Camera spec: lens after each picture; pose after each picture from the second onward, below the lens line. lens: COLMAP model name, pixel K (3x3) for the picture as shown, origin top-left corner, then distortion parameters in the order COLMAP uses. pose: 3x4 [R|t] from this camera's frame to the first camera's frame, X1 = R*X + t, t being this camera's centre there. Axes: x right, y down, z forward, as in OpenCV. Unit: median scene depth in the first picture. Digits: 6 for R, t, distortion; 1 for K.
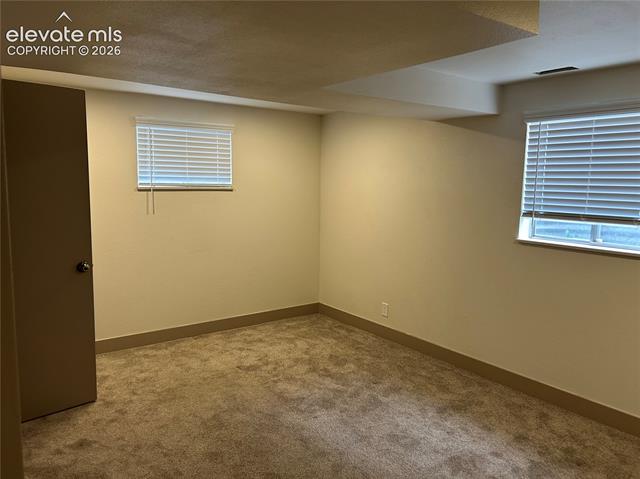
lens RADIAL K [[482.1, 0, 319.9], [0, 482.1, 239.3], [0, 0, 1]] dist [-0.000534, -0.000656]
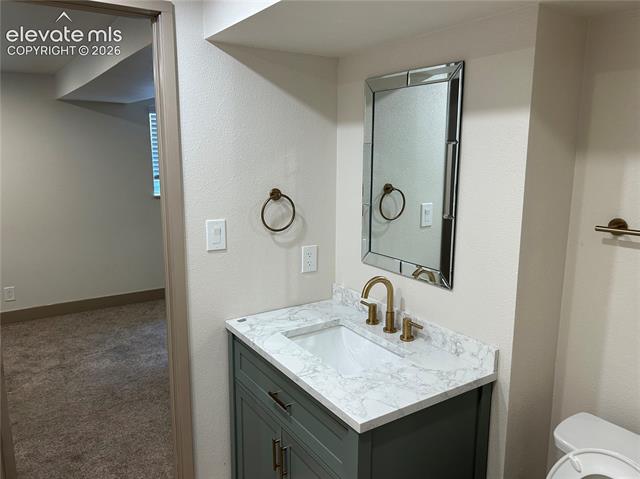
lens RADIAL K [[482.1, 0, 320.1], [0, 482.1, 239.0], [0, 0, 1]] dist [-0.000534, -0.000656]
pose [[0.058278, -0.200771, 0.977903, -1.017933], [0.128143, 0.972969, 0.192122, -0.088601], [-0.990042, 0.114115, 0.082430, 0.420271]]
